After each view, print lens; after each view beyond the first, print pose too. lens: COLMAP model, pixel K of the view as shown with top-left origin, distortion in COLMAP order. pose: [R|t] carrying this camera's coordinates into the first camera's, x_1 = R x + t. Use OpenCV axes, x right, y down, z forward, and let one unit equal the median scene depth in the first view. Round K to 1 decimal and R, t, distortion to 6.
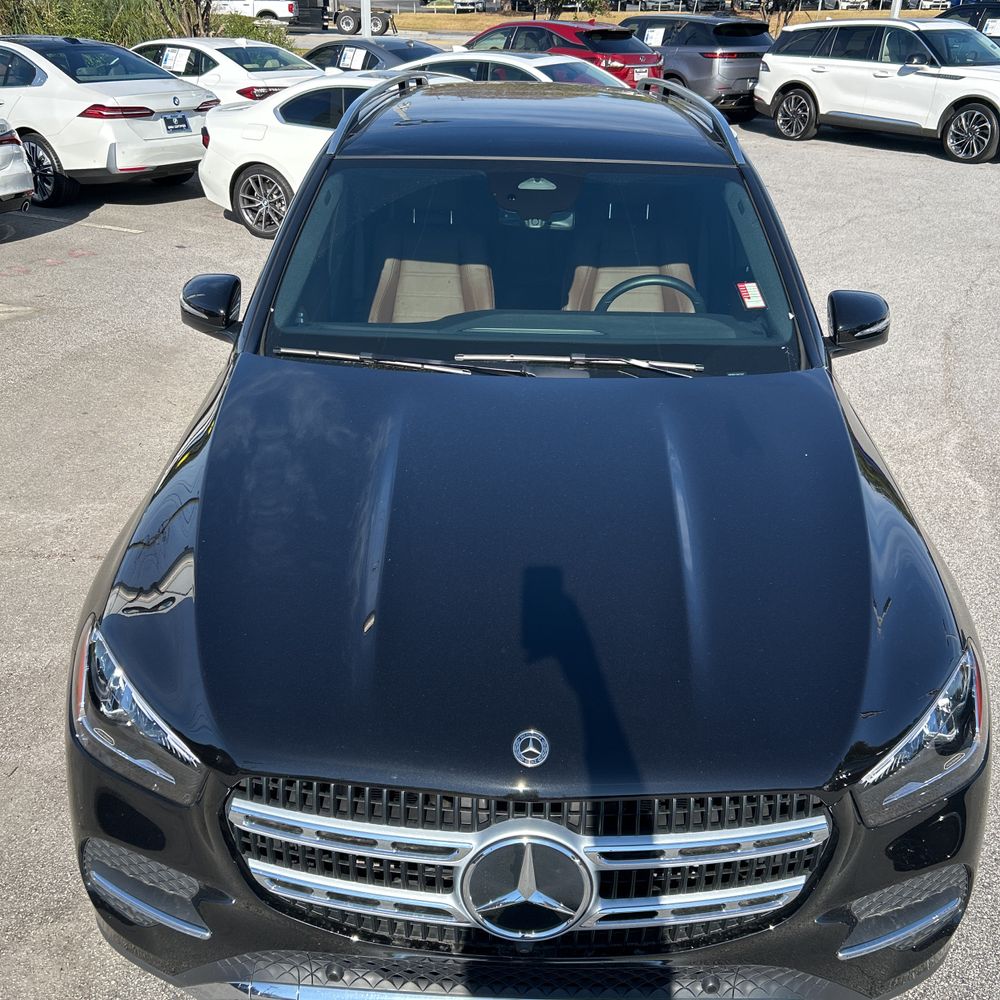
lens RADIAL K [[999.9, 0, 505.2], [0, 999.9, 494.0], [0, 0, 1]] dist [0.014258, 0.000000]
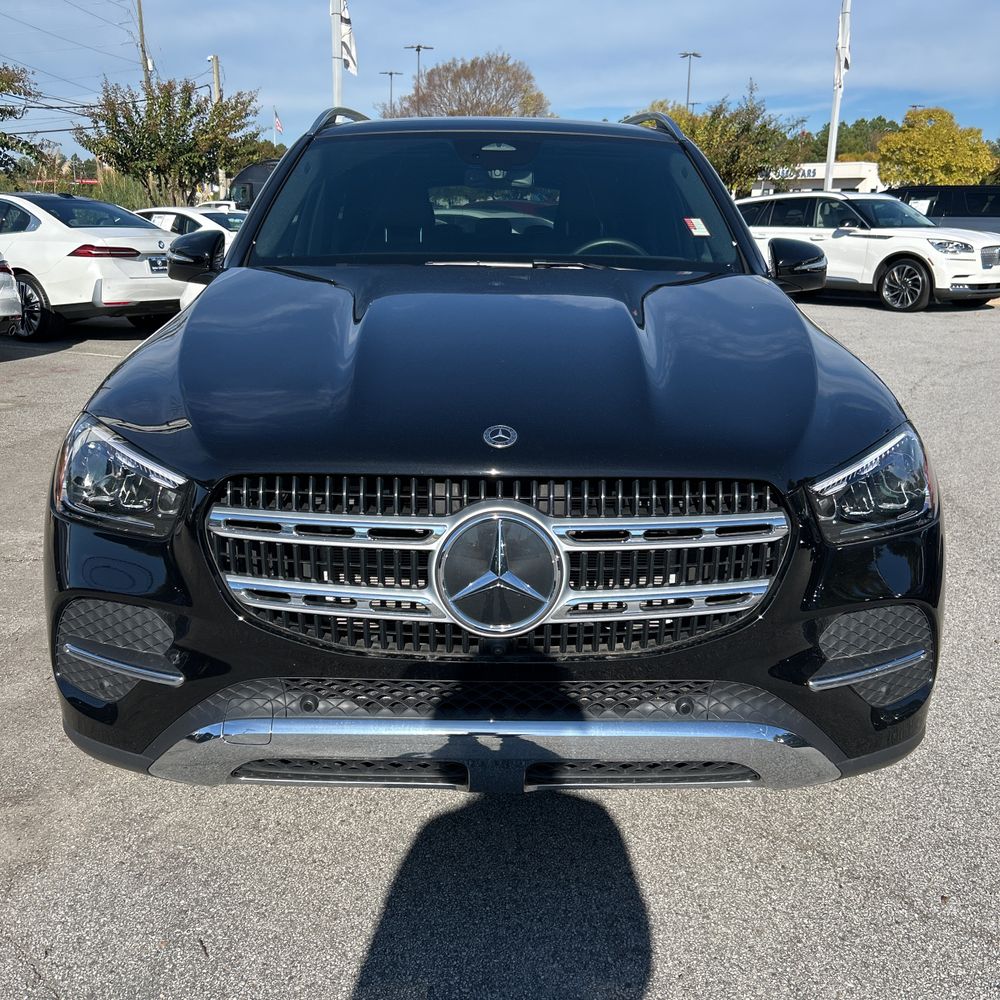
lens RADIAL K [[999.9, 0, 495.2], [0, 999.9, 485.4], [0, 0, 1]] dist [0.014258, 0.000000]
pose [[0.999648, -0.014088, 0.022484, -0.002433], [0.018135, 0.981340, -0.191426, 0.267934], [-0.019368, 0.191766, 0.981250, -0.013014]]
